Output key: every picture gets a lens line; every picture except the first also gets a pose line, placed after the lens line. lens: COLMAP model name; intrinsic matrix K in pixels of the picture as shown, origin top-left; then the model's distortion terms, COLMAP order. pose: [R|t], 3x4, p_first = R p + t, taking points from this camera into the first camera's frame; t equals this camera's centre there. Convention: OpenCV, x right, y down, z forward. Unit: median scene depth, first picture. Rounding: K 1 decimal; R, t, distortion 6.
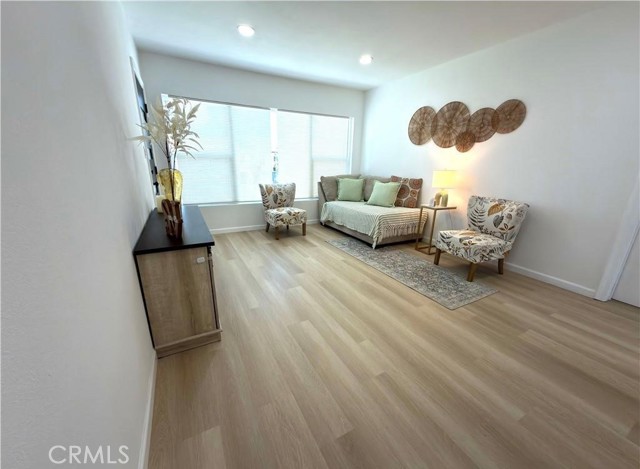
lens RADIAL K [[255.8, 0, 320.9], [0, 255.8, 241.0], [0, 0, 1]] dist [-0.001333, -0.000230]
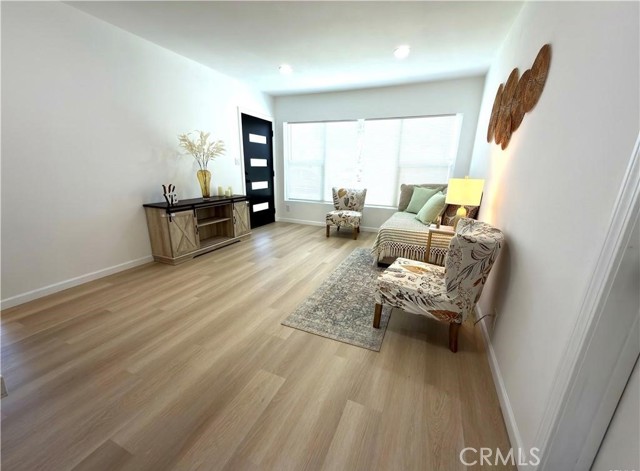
lens RADIAL K [[255.8, 0, 320.9], [0, 255.8, 242.0], [0, 0, 1]] dist [-0.001333, -0.000230]
pose [[0.615660, 0.213753, -0.758467, 0.676592], [-0.240127, 0.967620, 0.077781, -0.064775], [0.750534, 0.134242, 0.647053, 0.262631]]
